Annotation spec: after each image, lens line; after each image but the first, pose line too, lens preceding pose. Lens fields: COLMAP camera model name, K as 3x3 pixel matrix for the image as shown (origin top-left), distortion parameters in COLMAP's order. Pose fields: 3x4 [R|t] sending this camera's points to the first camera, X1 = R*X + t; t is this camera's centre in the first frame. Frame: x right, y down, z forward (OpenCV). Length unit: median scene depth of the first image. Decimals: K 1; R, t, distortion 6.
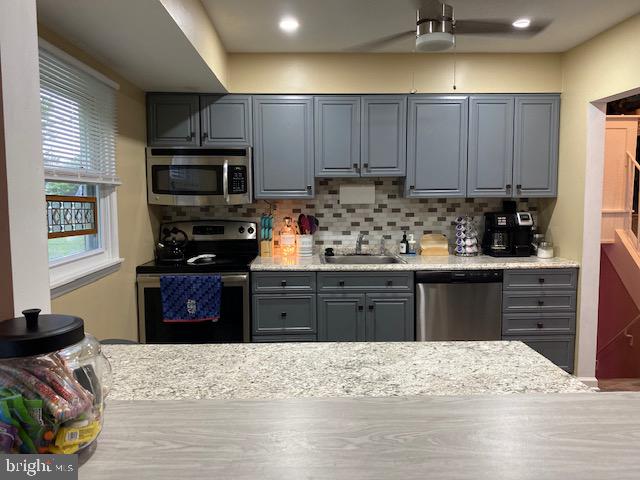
lens RADIAL K [[492.6, 0, 319.1], [0, 492.6, 238.7], [0, 0, 1]] dist [-0.016300, 0.021580]
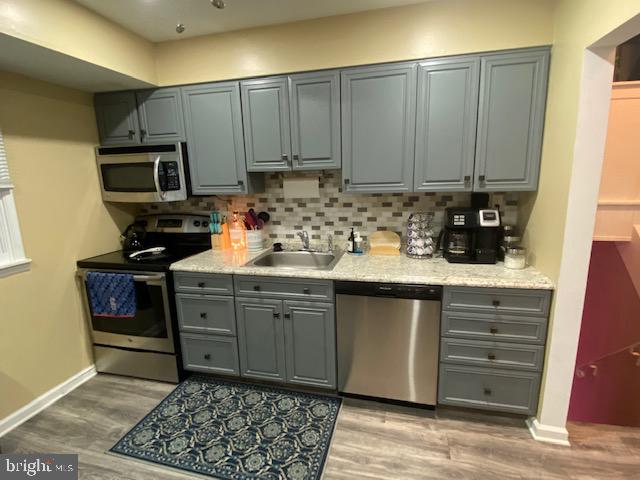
lens RADIAL K [[326.1, 0, 317.8], [0, 326.1, 243.8], [0, 0, 1]] dist [0.007488, -0.012327]
pose [[0.964718, 0.034608, -0.261000, 0.296952], [-0.004662, 0.993413, 0.114494, -0.060478], [0.263243, -0.109237, 0.958525, 0.422095]]
